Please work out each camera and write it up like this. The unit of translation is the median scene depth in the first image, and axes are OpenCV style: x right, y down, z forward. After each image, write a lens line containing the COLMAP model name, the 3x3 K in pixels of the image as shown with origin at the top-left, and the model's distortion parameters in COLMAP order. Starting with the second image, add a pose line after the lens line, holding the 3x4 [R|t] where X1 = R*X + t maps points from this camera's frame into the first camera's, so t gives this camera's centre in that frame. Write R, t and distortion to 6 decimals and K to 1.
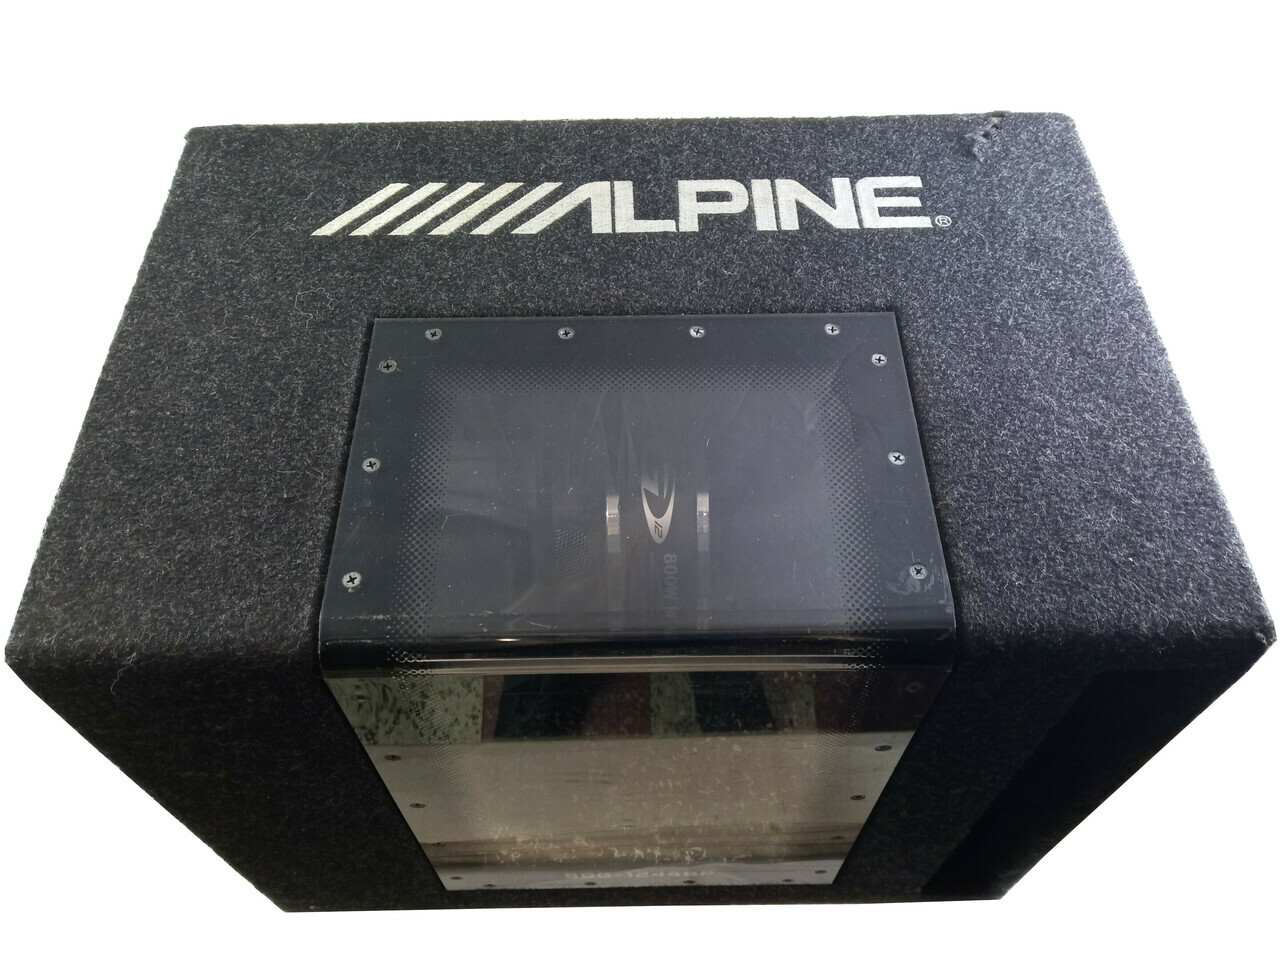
lens RADIAL K [[1002.2, 0, 638.4], [0, 1002.2, 470.6], [0, 0, 1]] dist [0.047316, -0.099722]
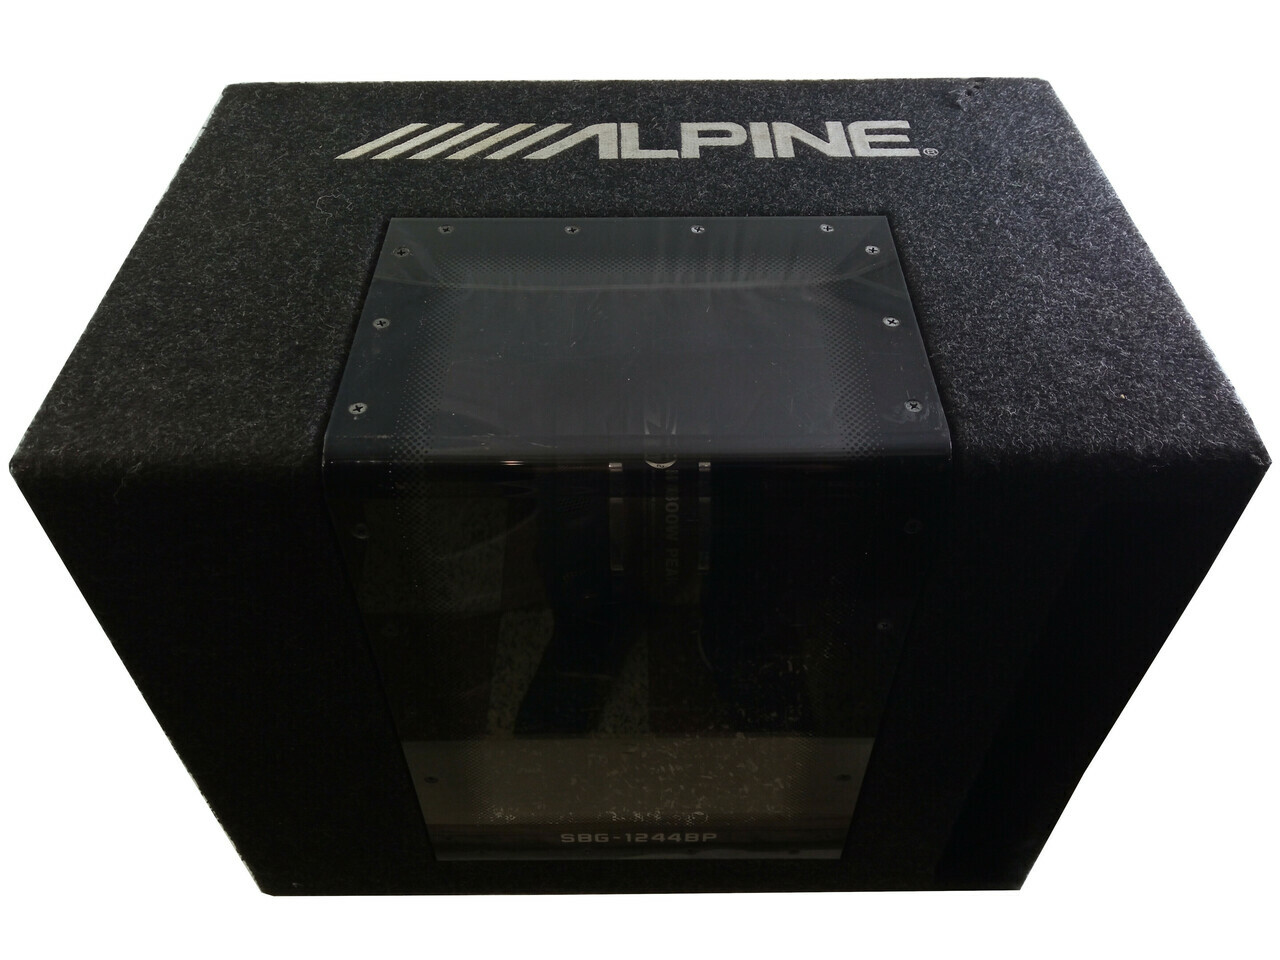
lens RADIAL K [[1002.2, 0, 638.9], [0, 1002.2, 483.0], [0, 0, 1]] dist [0.047316, -0.099722]
pose [[0.999935, 0.009089, -0.006941, 0.006618], [-0.010042, 0.988219, -0.152713, 0.281185], [0.005471, 0.152773, 0.988246, 0.004107]]
